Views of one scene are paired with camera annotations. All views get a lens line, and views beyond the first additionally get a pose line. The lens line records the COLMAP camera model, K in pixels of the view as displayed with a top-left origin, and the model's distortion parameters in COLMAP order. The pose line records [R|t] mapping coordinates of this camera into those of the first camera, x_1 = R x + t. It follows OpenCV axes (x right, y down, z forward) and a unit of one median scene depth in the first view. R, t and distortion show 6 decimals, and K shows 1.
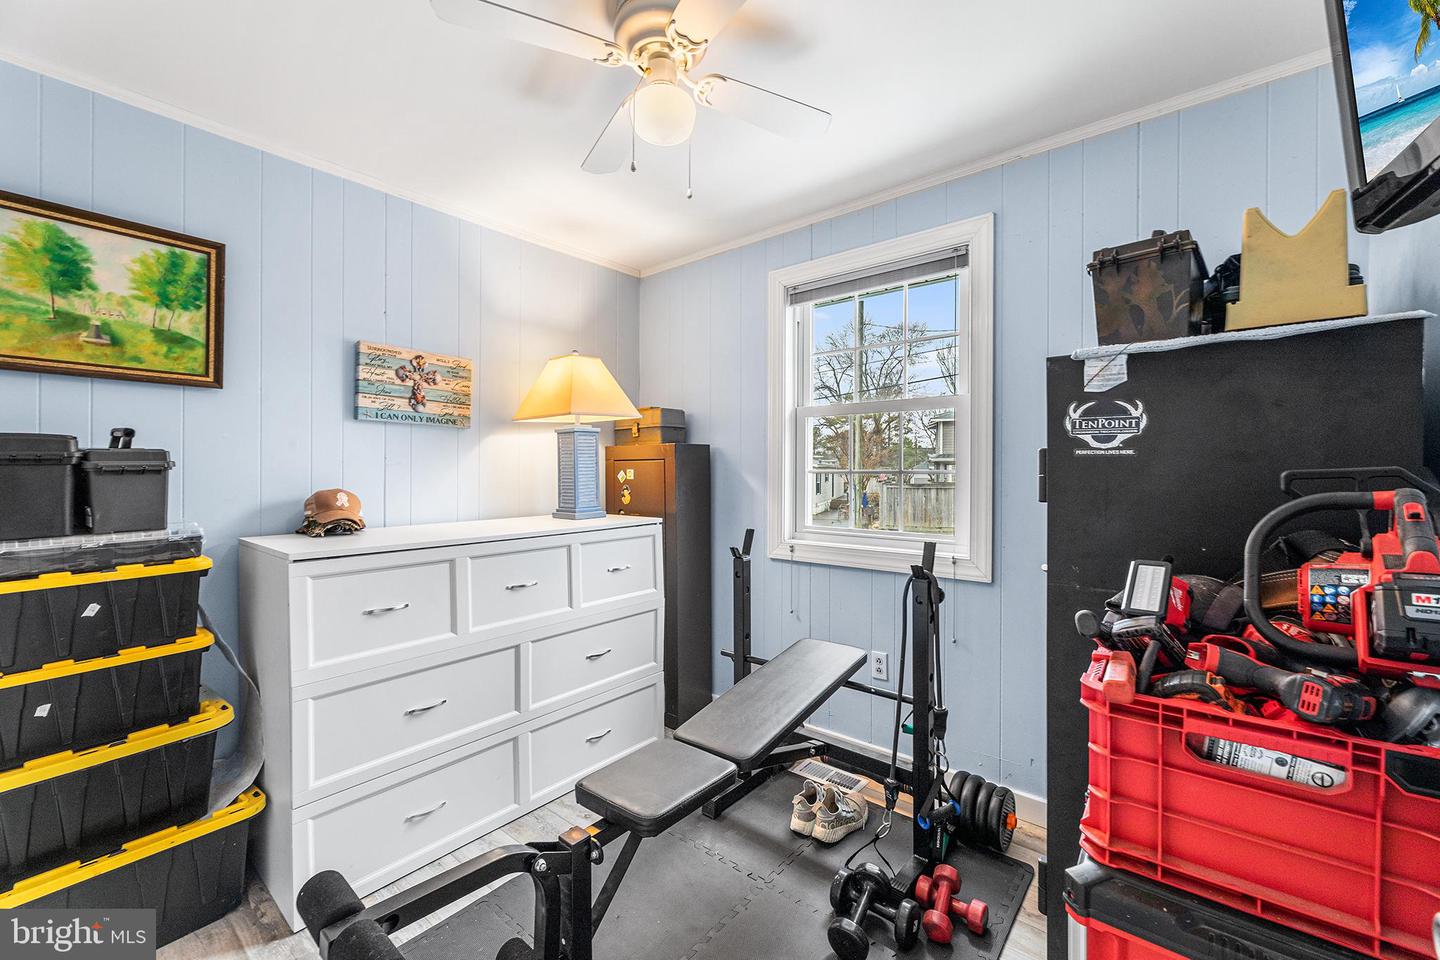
lens RADIAL K [[583.1, 0, 716.0], [0, 583.1, 474.4], [0, 0, 1]] dist [0.001886, 0.000250]
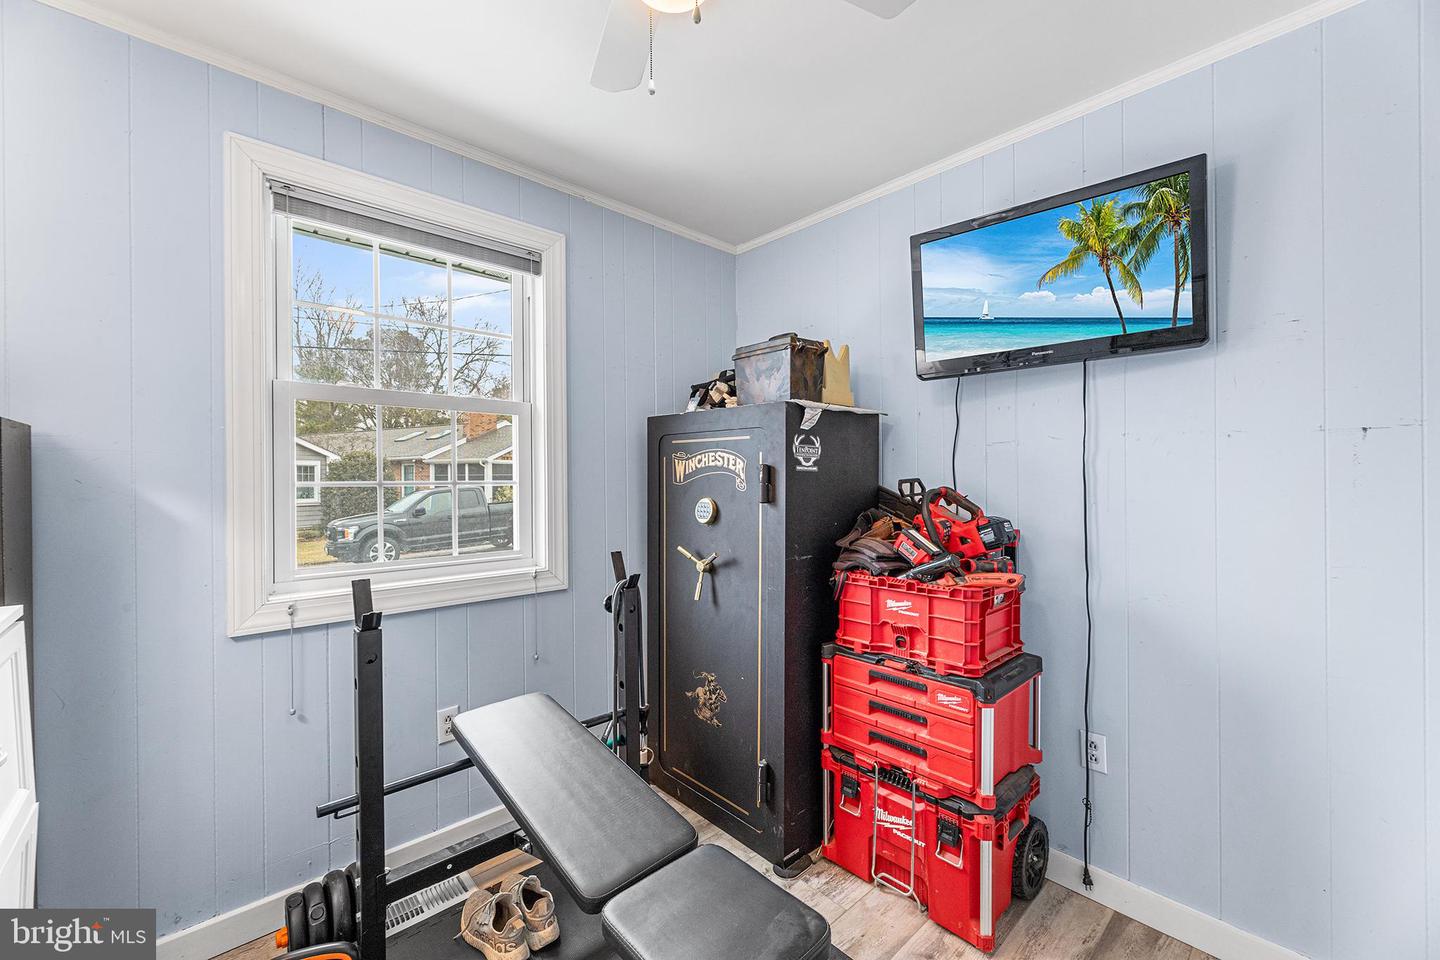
lens RADIAL K [[583.1, 0, 716.0], [0, 583.1, 474.4], [0, 0, 1]] dist [0.001886, 0.000250]
pose [[0.134662, 0.006064, 0.990873, -0.891969], [0.010737, 0.999914, -0.007578, -0.012140], [-0.990833, 0.011659, 0.134585, 1.004500]]
